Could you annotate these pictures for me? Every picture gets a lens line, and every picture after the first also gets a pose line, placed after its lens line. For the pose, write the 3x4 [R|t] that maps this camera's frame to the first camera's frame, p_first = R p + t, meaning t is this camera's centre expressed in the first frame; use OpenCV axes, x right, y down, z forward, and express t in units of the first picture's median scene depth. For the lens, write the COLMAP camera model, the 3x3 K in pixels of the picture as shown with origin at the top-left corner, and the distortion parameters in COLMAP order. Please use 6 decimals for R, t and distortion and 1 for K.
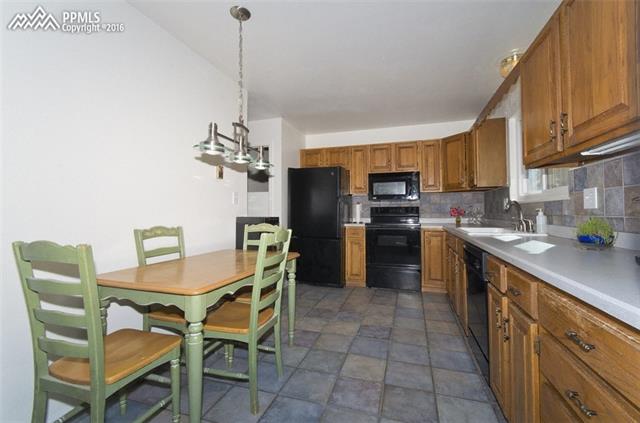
lens RADIAL K [[284.7, 0, 320.1], [0, 284.7, 202.5], [0, 0, 1]] dist [-0.000181, -0.000047]
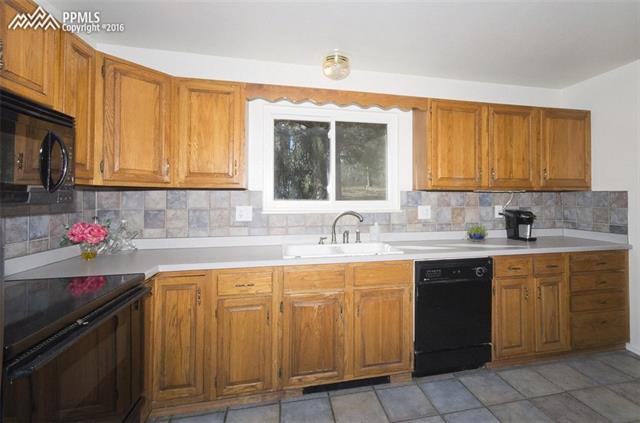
lens RADIAL K [[301.3, 0, 320.6], [0, 301.3, 194.0], [0, 0, 1]] dist [0.001700, 0.000220]
pose [[-0.489362, 0.020496, 0.871840, -0.113707], [-0.023342, 0.999058, -0.036589, -0.020628], [-0.871768, -0.038256, -0.488422, 1.163821]]
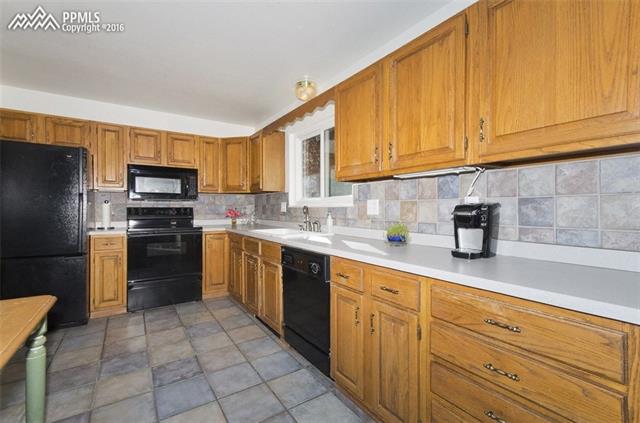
lens RADIAL K [[273.4, 0, 321.4], [0, 273.4, 208.1], [0, 0, 1]] dist [-0.000024, 0.000066]
pose [[0.612435, 0.004217, 0.790510, -0.129904], [-0.026944, 0.999516, 0.015543, -0.011677], [-0.790061, -0.030819, 0.612252, 0.190869]]
